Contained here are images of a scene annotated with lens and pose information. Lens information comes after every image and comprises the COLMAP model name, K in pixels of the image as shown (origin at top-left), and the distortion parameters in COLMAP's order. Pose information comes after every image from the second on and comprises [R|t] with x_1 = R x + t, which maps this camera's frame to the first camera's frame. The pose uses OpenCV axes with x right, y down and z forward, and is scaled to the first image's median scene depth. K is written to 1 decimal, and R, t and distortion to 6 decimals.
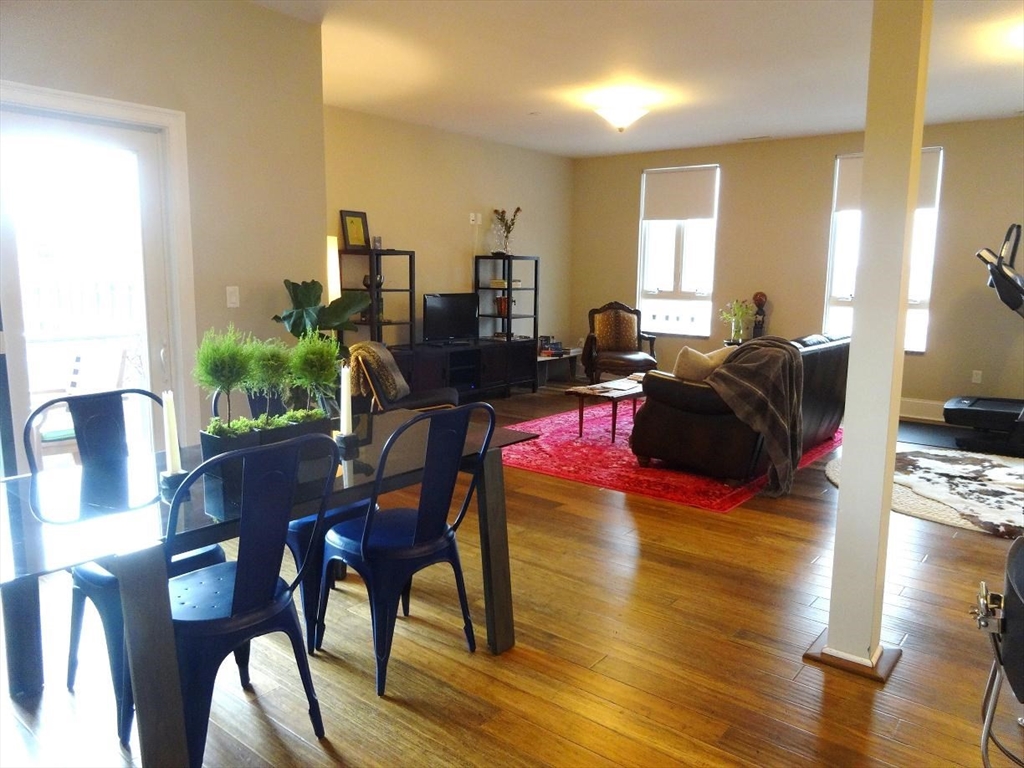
lens RADIAL K [[758.4, 0, 512.0], [0, 758.4, 384.0], [0, 0, 1]] dist [0.000072, -0.001922]
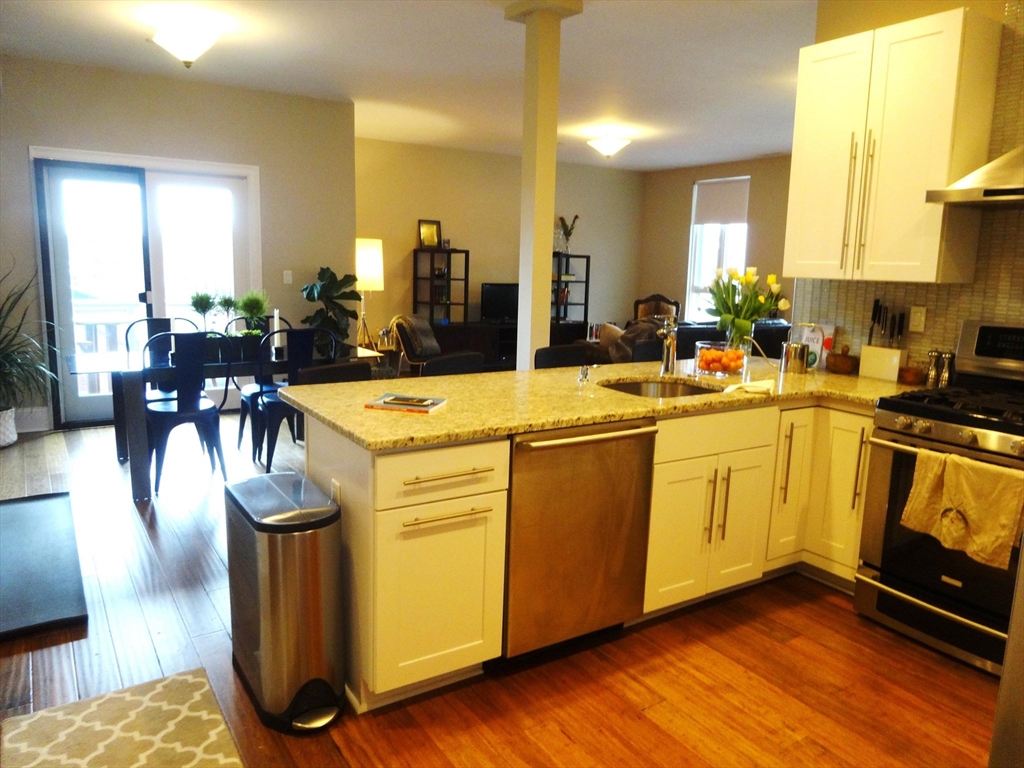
lens RADIAL K [[758.4, 0, 512.0], [0, 758.4, 384.0], [0, 0, 1]] dist [0.000072, -0.001922]
pose [[0.949301, 0.060640, -0.308464, 0.304599], [-0.060621, 0.998114, 0.009657, 0.034187], [0.308467, 0.009532, 0.951187, -0.197306]]
